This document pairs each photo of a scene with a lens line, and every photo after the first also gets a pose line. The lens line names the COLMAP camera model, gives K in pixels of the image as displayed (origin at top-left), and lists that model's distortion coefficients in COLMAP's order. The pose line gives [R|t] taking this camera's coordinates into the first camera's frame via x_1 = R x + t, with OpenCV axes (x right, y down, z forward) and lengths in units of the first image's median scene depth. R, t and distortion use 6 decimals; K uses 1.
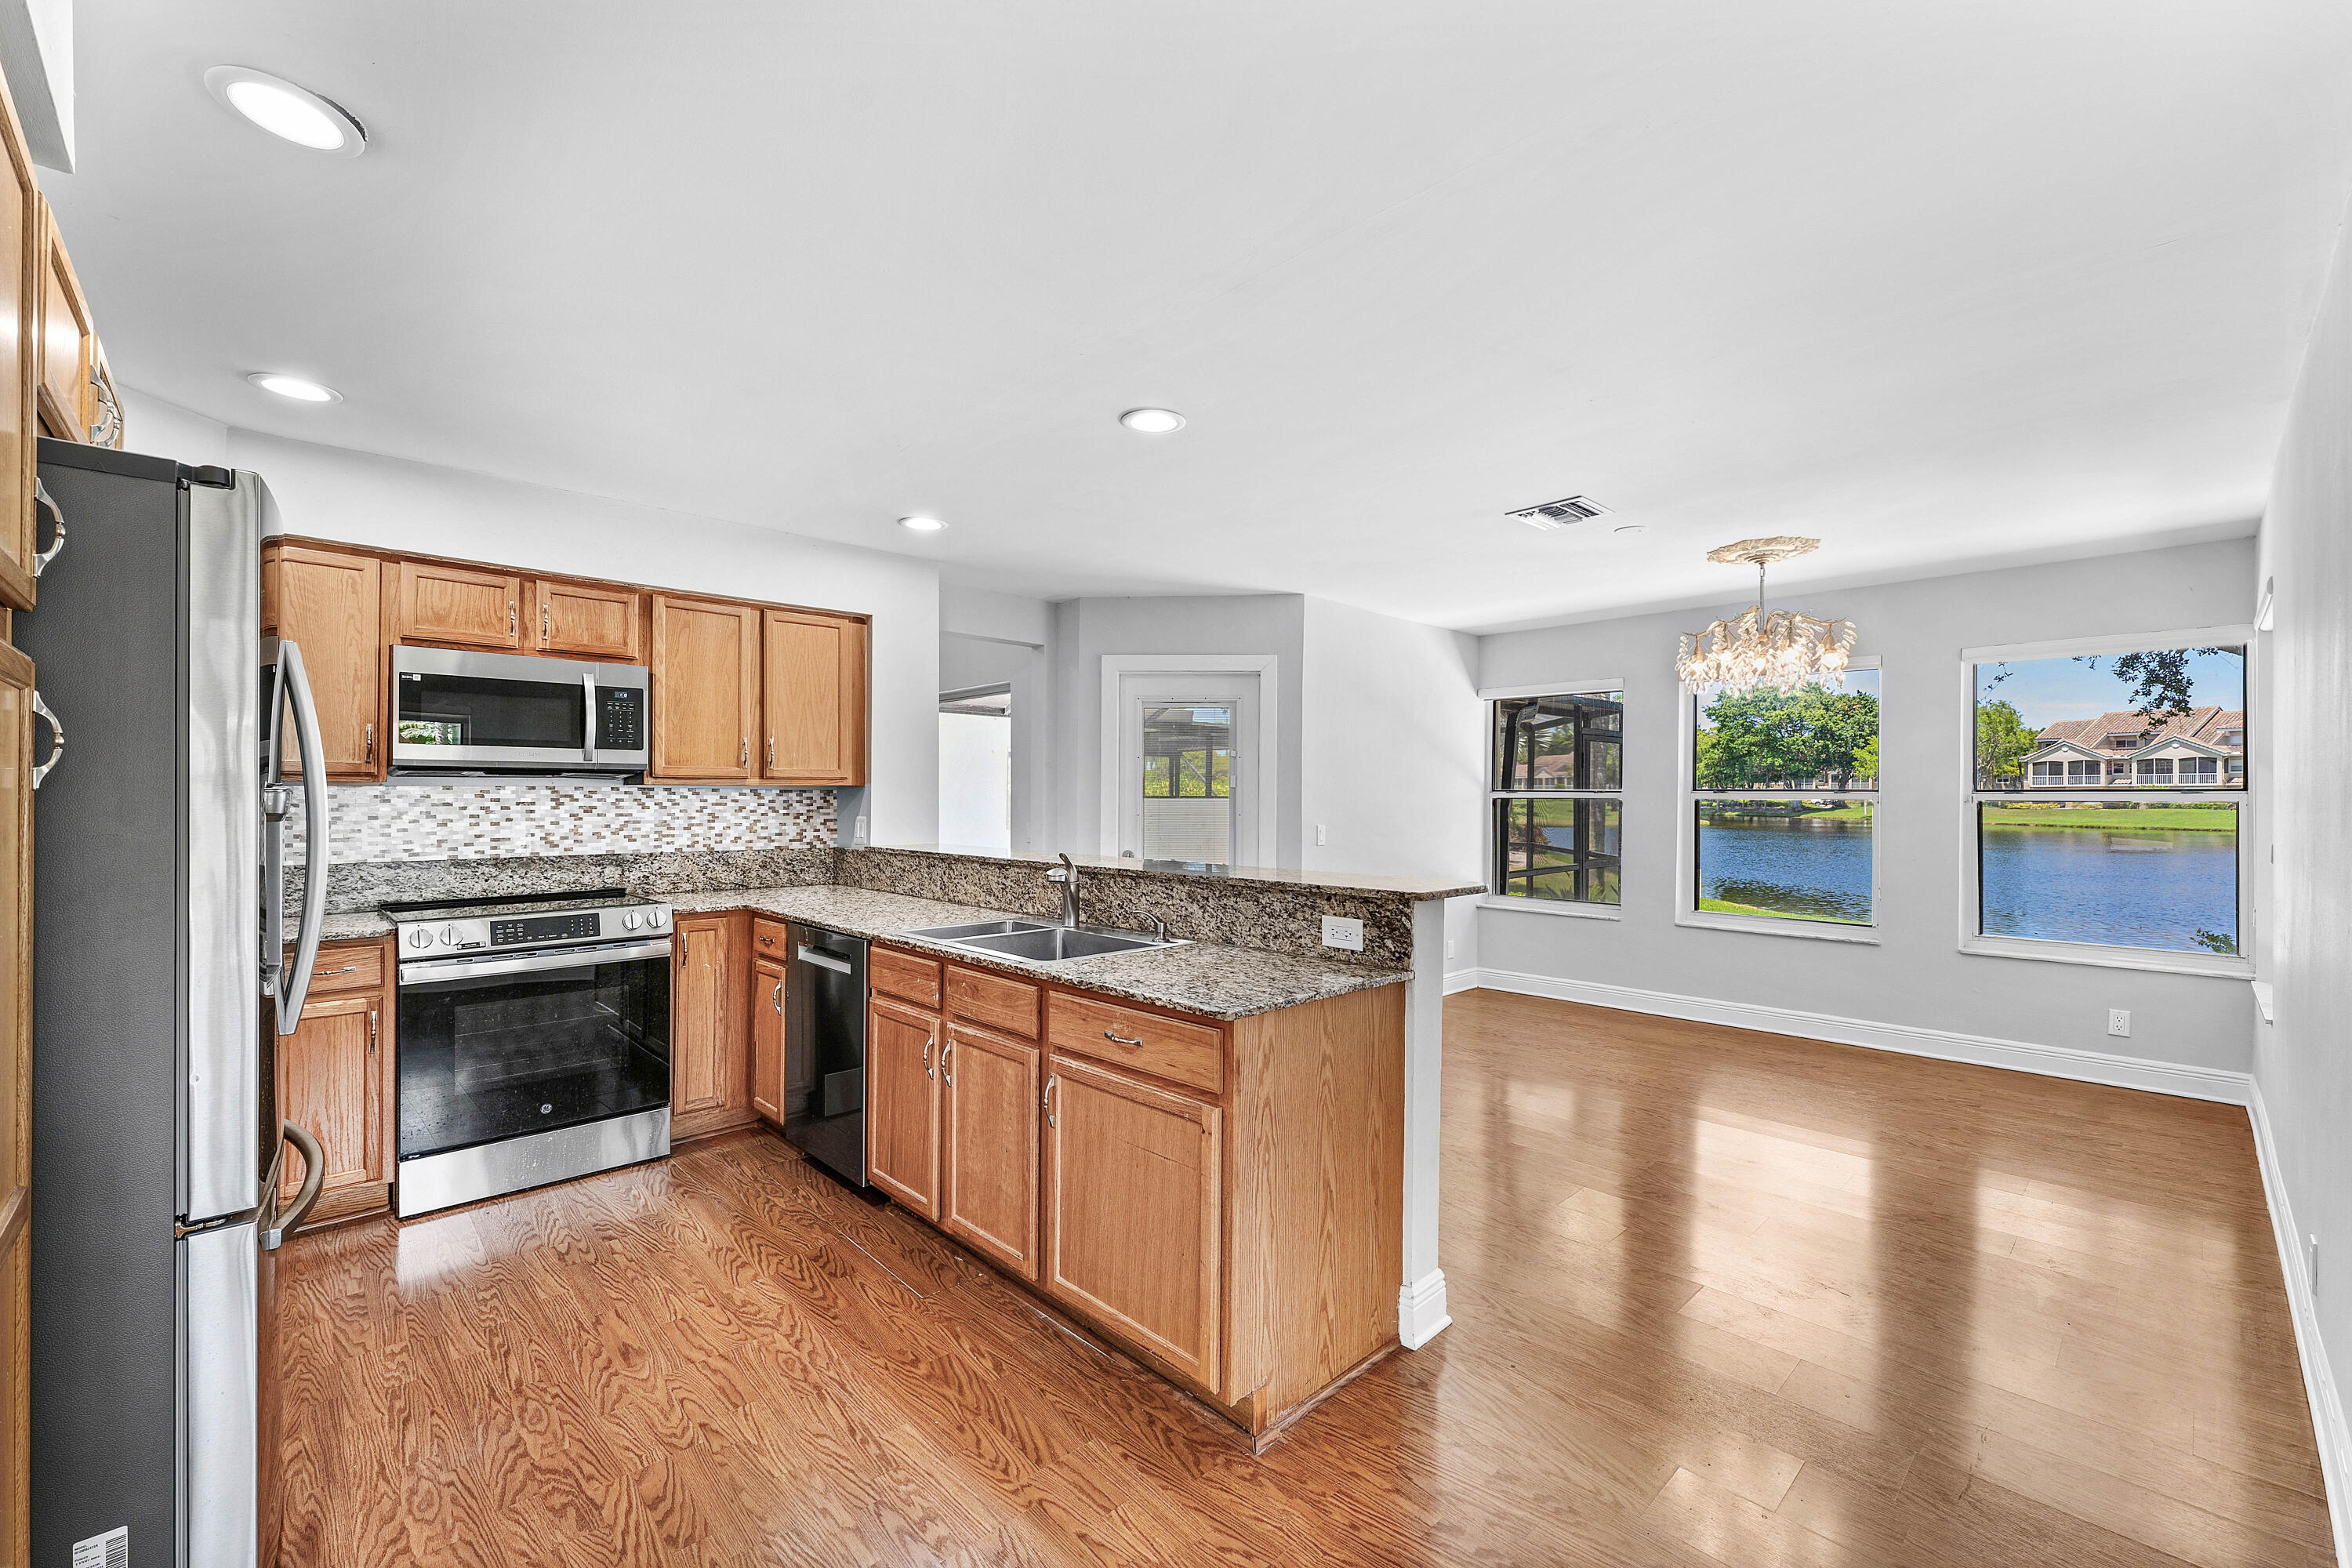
lens RADIAL K [[962.4, 0, 1182.9], [0, 962.4, 786.2], [0, 0, 1]] dist [-0.010319, -0.000152]
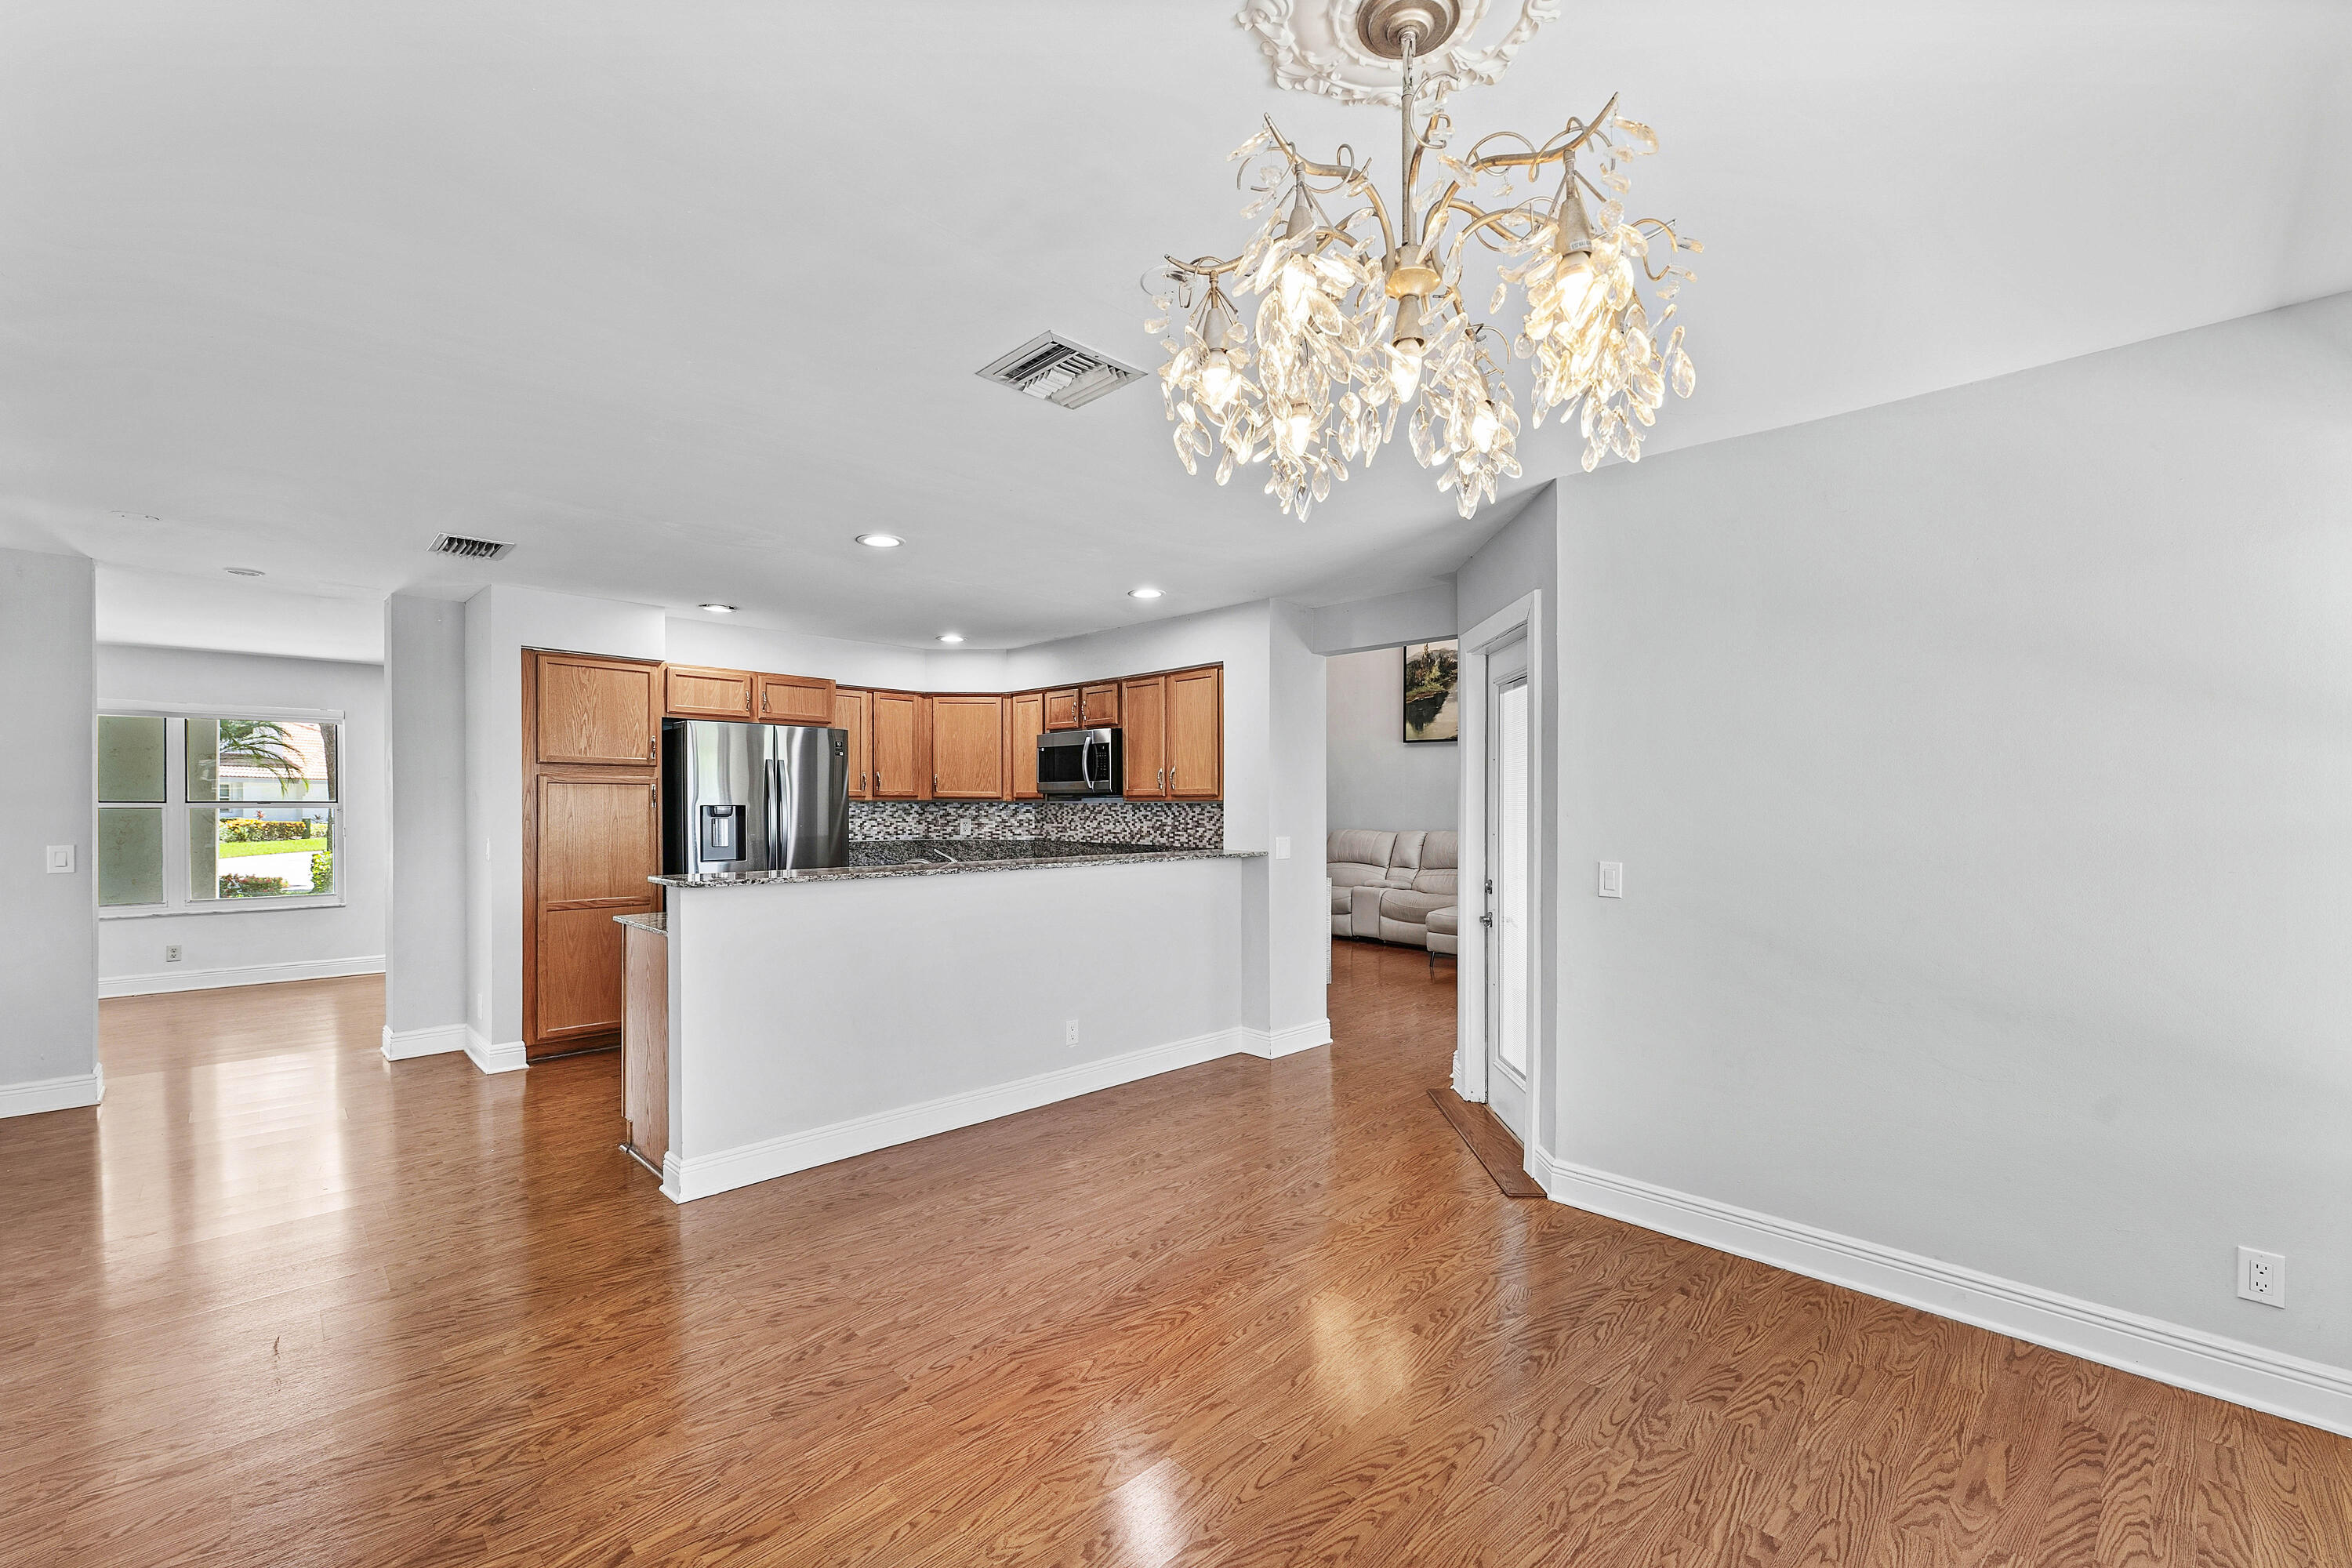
lens RADIAL K [[965.3, 0, 1177.9], [0, 965.3, 797.3], [0, 0, 1]] dist [0.002120, -0.000173]
pose [[0.003275, -0.008352, -0.999960, 1.073731], [0.008893, 0.999926, -0.008323, 0.006047], [0.999955, -0.008865, 0.003349, 1.121956]]
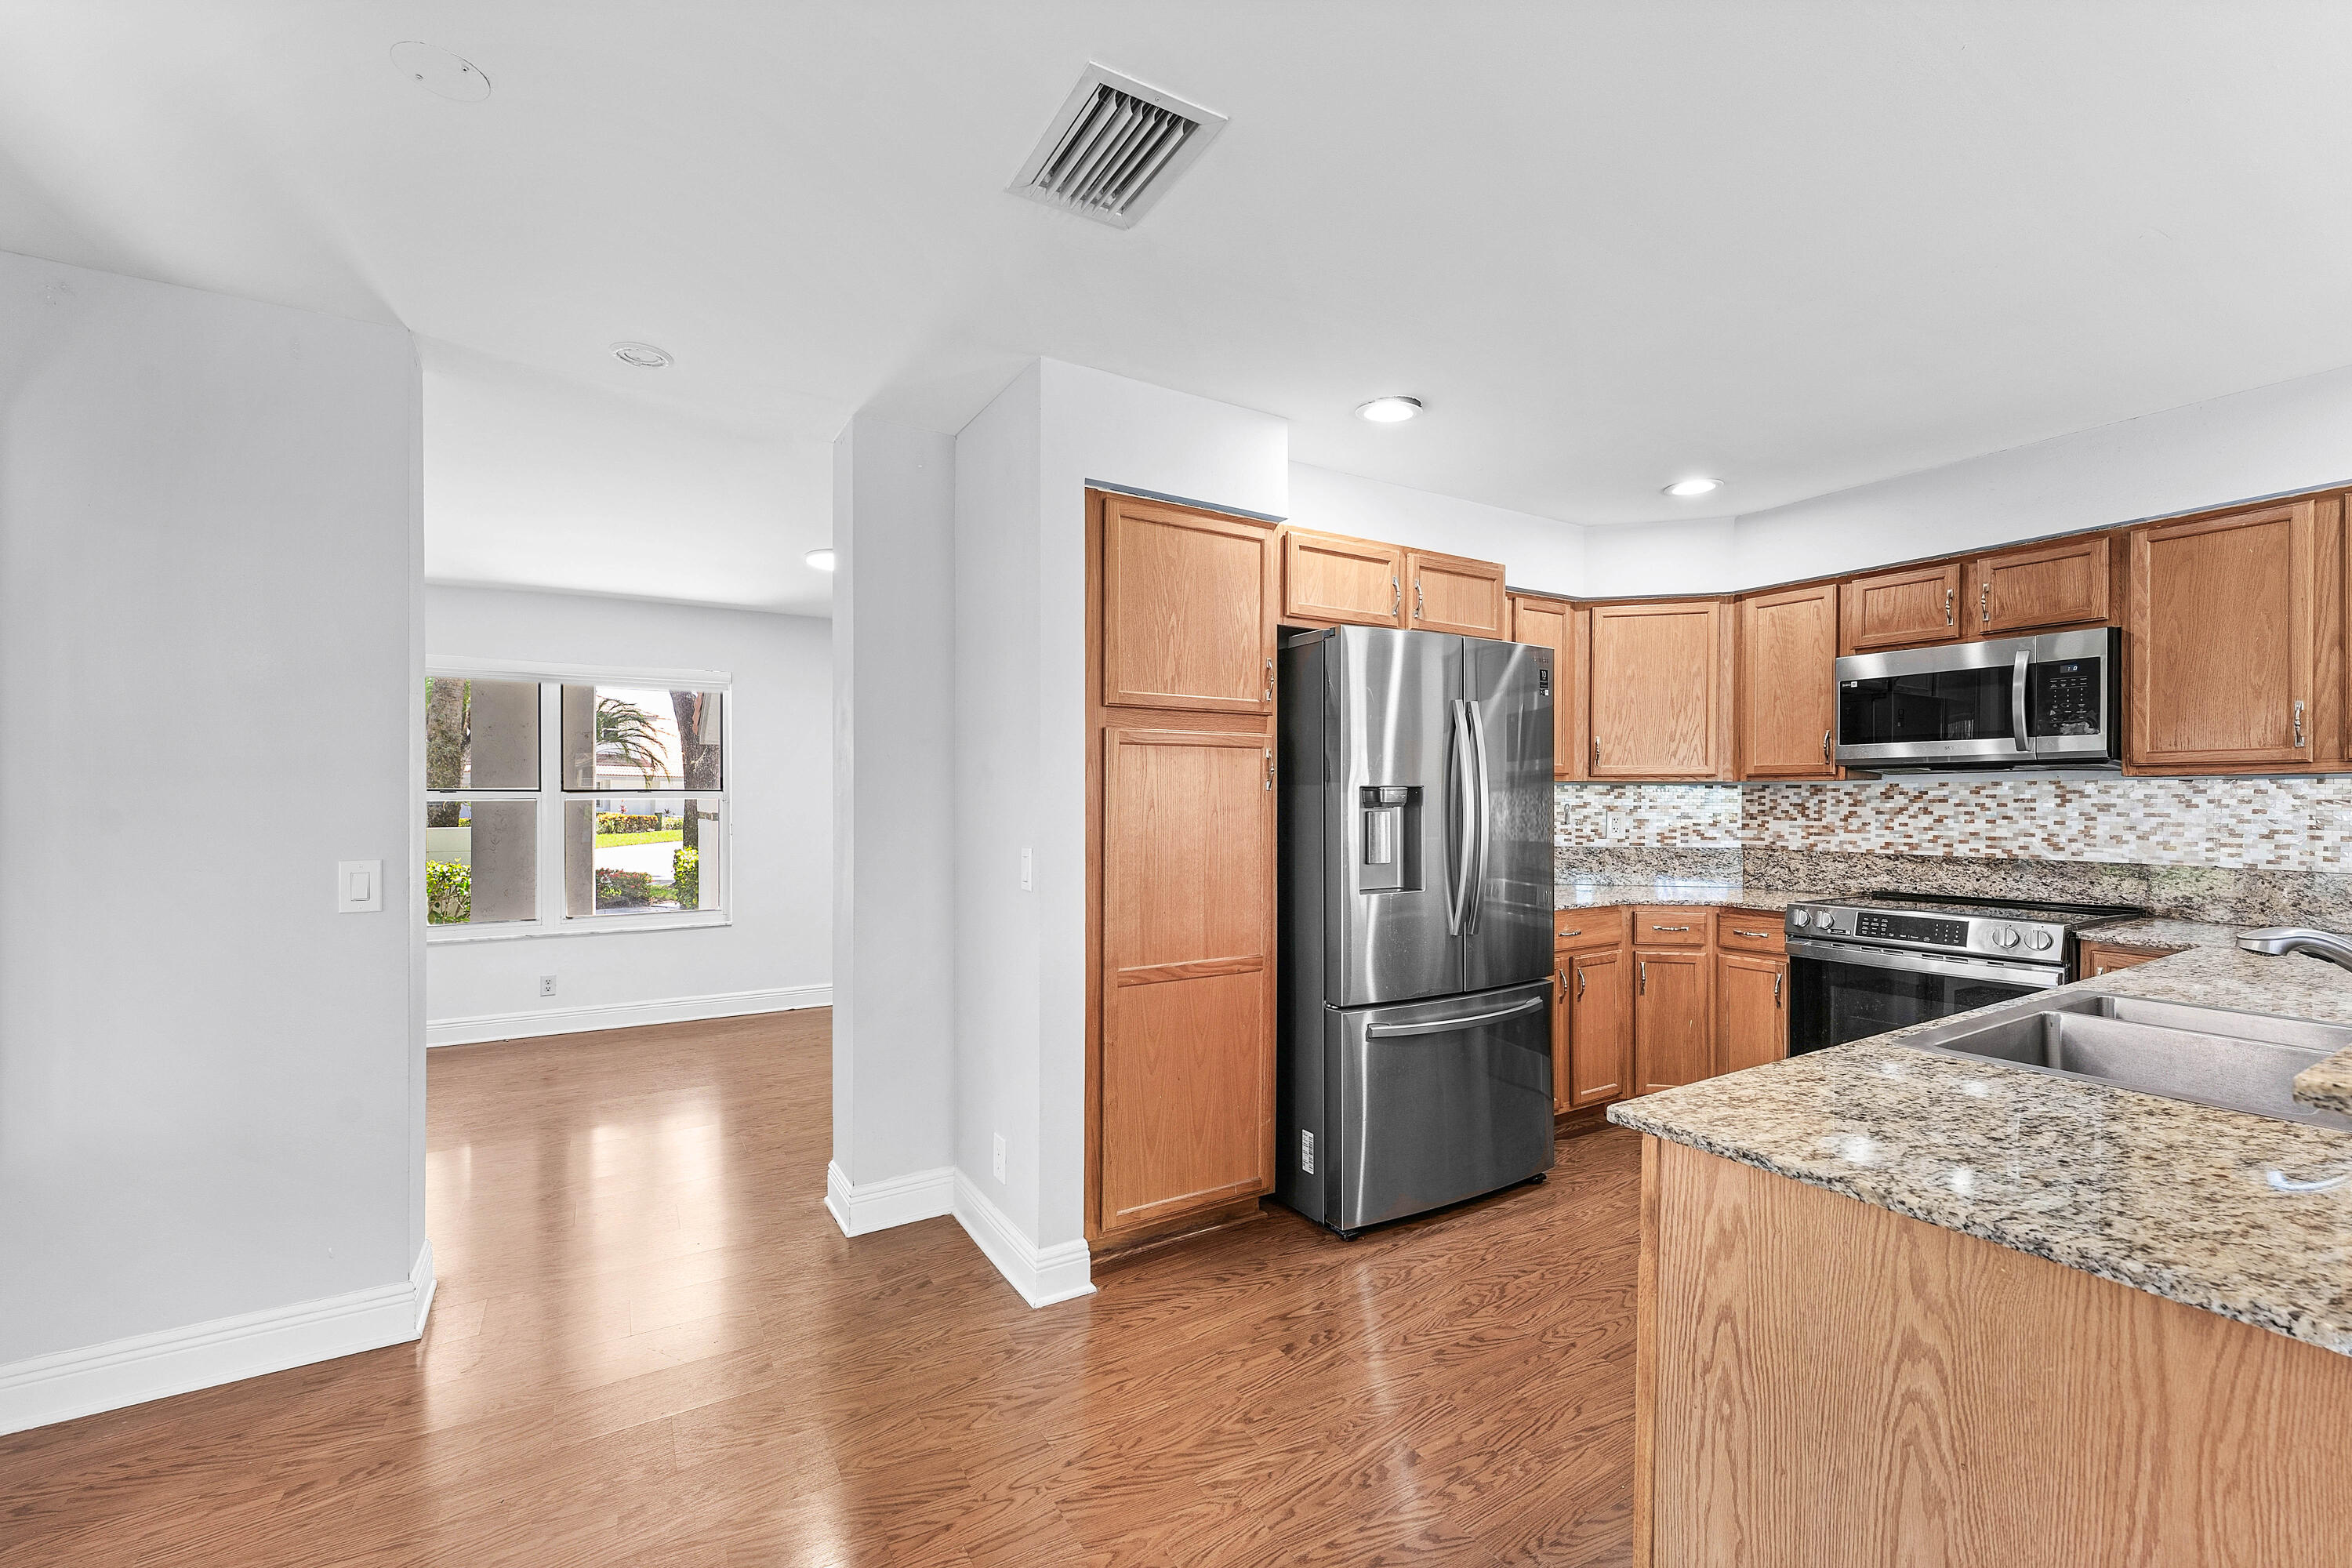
lens RADIAL K [[962.4, 0, 1182.9], [0, 962.4, 786.2], [0, 0, 1]] dist [-0.010319, -0.000152]
pose [[-0.224095, -0.013405, -0.974475, 0.385598], [0.011789, 0.999795, -0.016465, 0.010557], [0.974496, -0.015178, -0.223891, 0.436880]]
